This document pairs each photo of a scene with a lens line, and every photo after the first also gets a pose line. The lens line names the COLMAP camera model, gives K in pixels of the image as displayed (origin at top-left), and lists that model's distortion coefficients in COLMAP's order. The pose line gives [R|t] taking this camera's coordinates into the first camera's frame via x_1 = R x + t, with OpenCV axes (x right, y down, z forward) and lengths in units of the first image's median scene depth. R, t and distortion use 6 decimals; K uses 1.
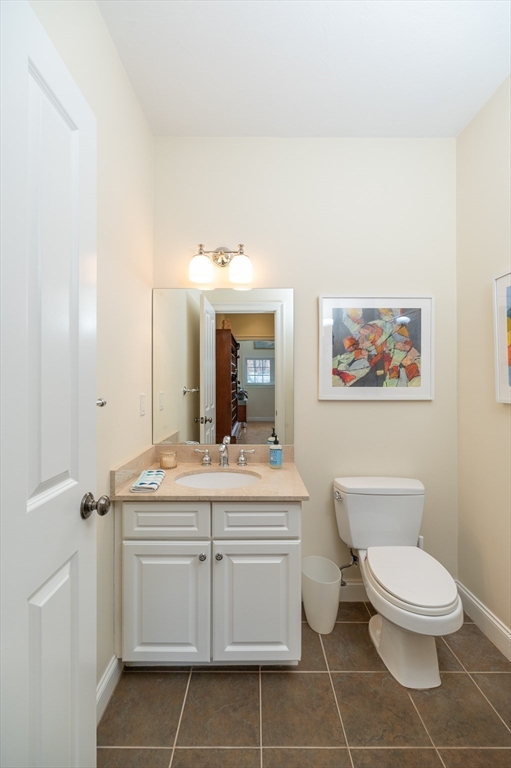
lens RADIAL K [[335.6, 0, 254.3], [0, 335.6, 384.8], [0, 0, 1]] dist [0.001497, -0.001657]
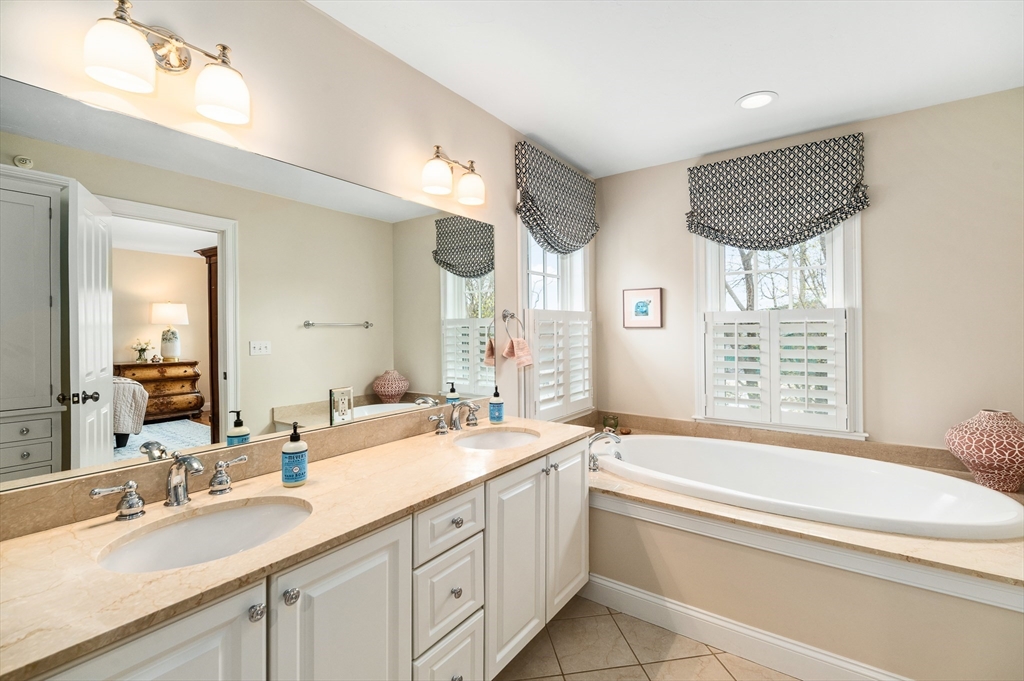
lens RADIAL K [[447.4, 0, 512.0], [0, 447.4, 331.3], [0, 0, 1]] dist [0.001497, -0.001657]
pose [[0.576004, -0.007863, 0.817409, -0.348477], [0.008392, 0.999958, 0.003706, 0.025524], [-0.817404, 0.004725, 0.576046, 0.237027]]
